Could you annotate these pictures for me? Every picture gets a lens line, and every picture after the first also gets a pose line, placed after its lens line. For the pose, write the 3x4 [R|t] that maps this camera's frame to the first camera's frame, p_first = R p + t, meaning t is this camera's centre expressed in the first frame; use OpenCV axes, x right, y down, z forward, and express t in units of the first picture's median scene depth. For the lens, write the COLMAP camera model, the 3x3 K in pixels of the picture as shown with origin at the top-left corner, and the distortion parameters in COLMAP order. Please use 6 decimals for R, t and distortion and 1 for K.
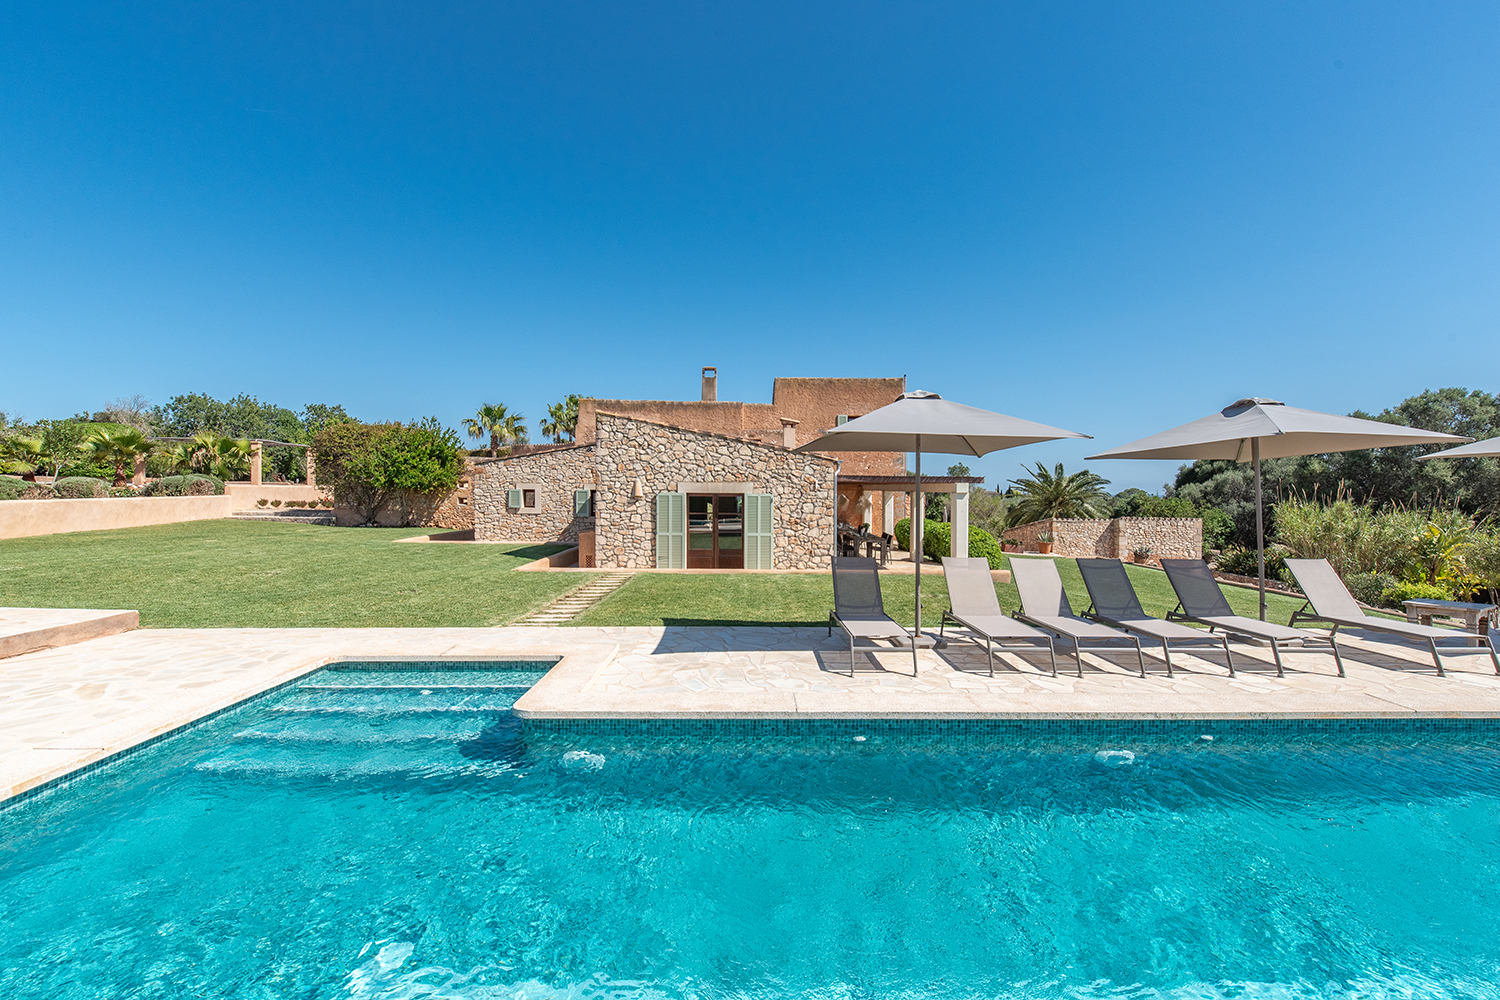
lens RADIAL K [[660.6, 0, 750.2], [0, 660.6, 494.5], [0, 0, 1]] dist [-0.000480, -0.000022]
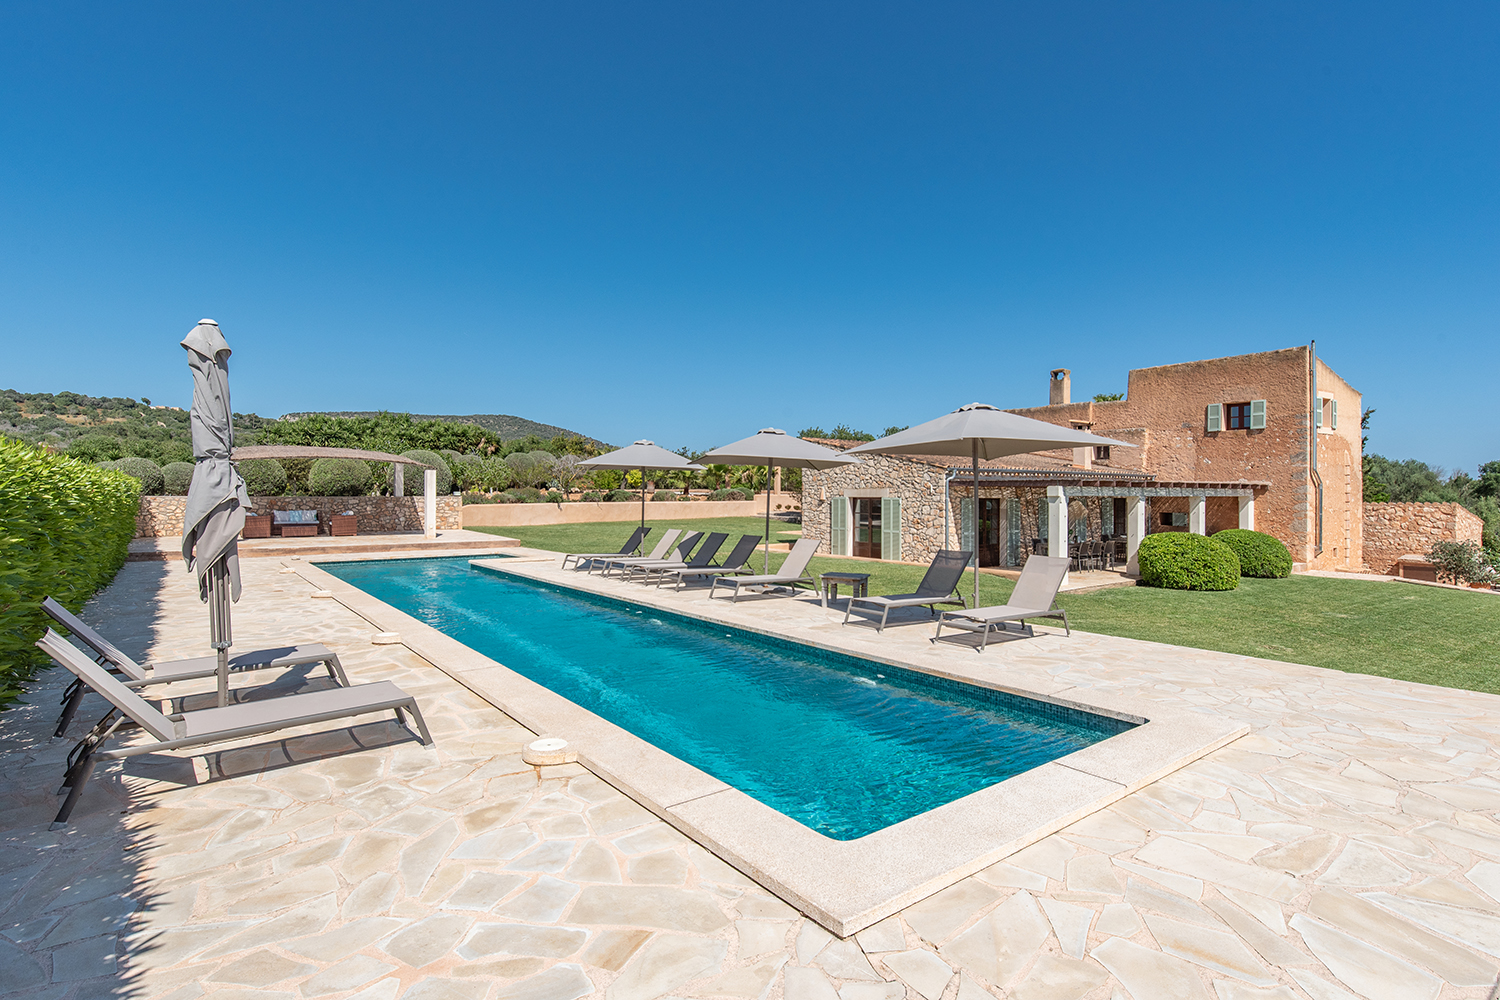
lens RADIAL K [[717.9, 0, 743.1], [0, 717.9, 500.7], [0, 0, 1]] dist [0.000042, -0.000059]
pose [[0.592800, 0.000177, -0.805349, 0.901348], [-0.005496, 0.999978, -0.003825, 0.011151], [0.805331, 0.006694, 0.592788, 0.007056]]
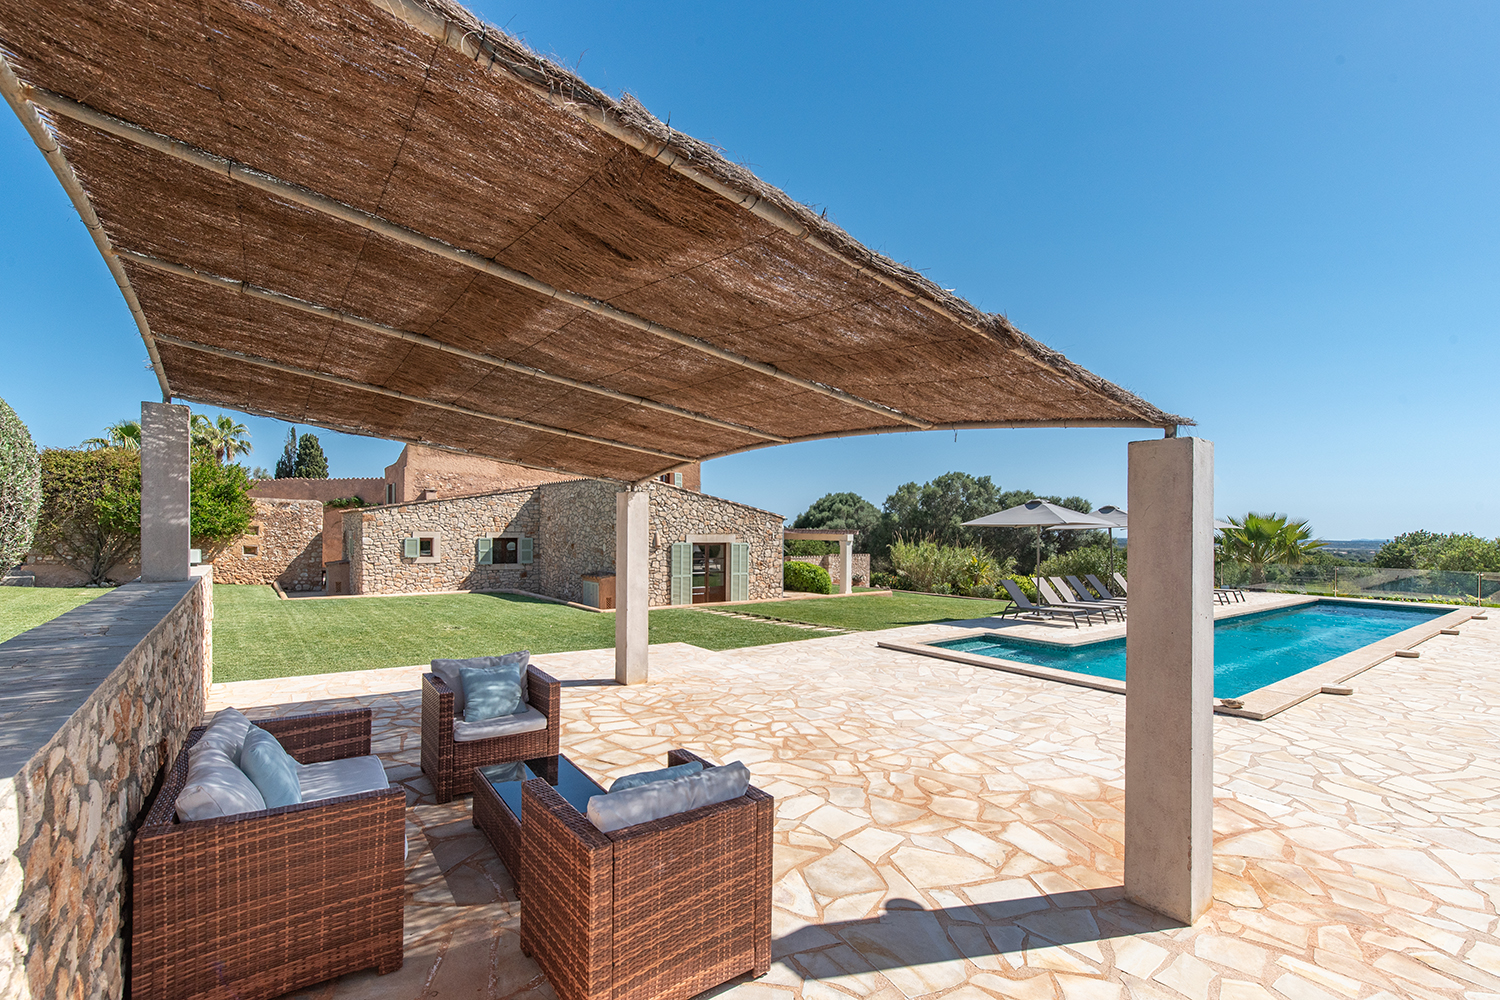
lens RADIAL K [[660.6, 0, 741.5], [0, 660.6, 525.3], [0, 0, 1]] dist [-0.000480, -0.000022]
pose [[0.816719, 0.005803, 0.577006, -0.737212], [0.001028, 0.999933, -0.011512, -0.020700], [-0.577034, 0.009995, 0.816659, -0.073985]]
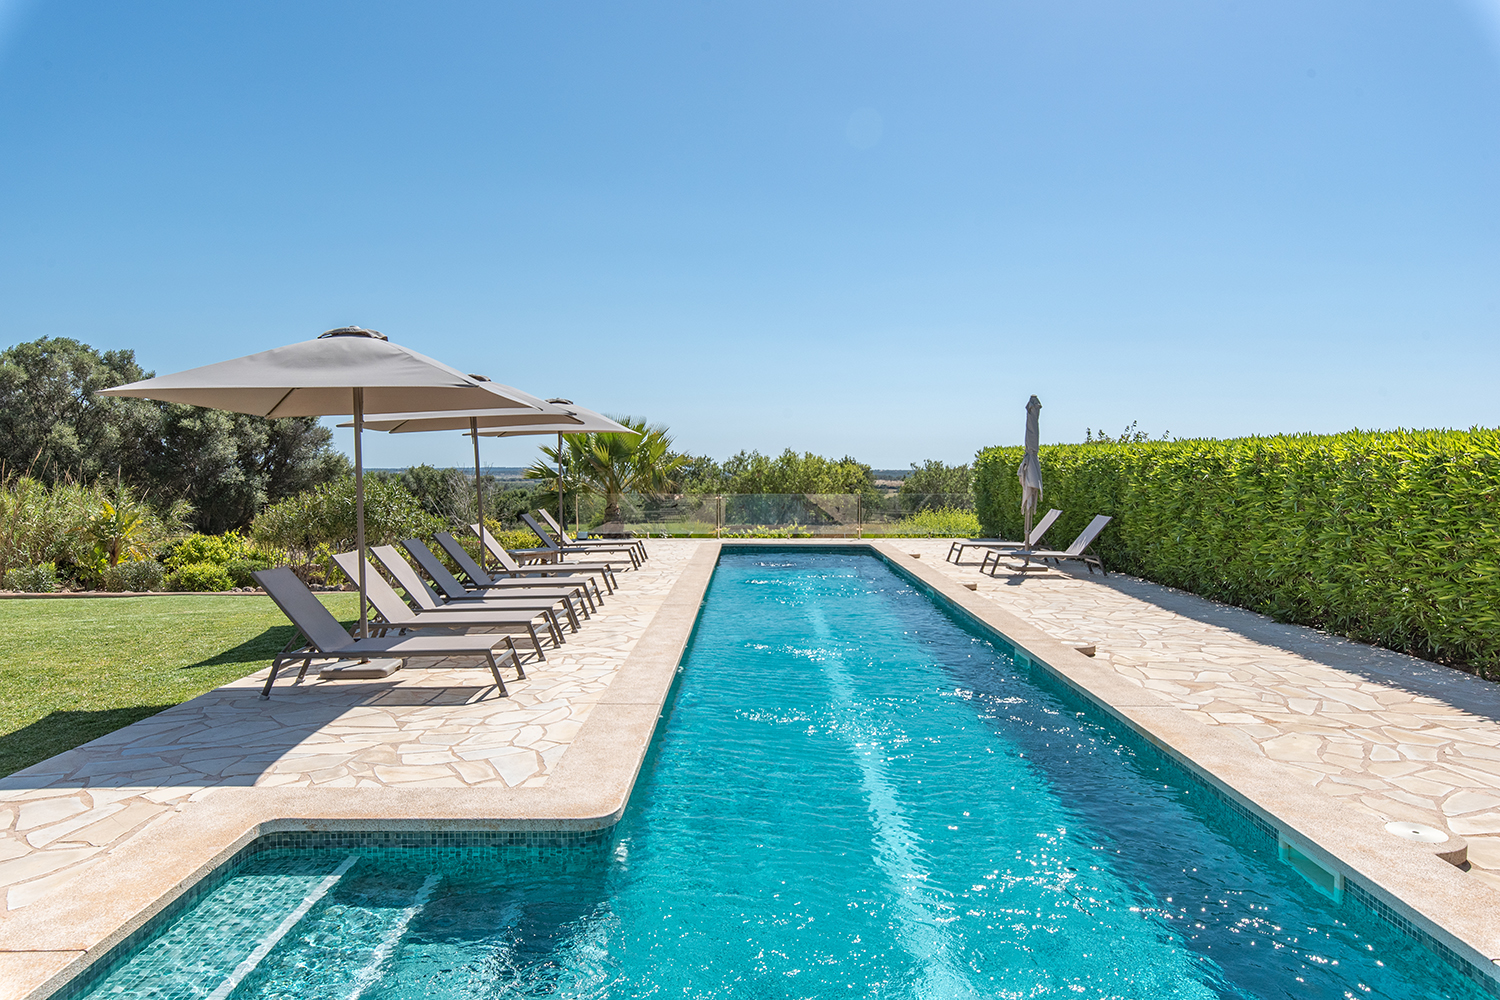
lens RADIAL K [[979.2, 0, 748.9], [0, 979.2, 494.7], [0, 0, 1]] dist [-0.009194, -0.003532]
pose [[0.025013, -0.039869, 0.998892, -0.345707], [0.011821, 0.999146, 0.039583, -0.003446], [-0.999617, 0.010818, 0.025463, 0.231002]]
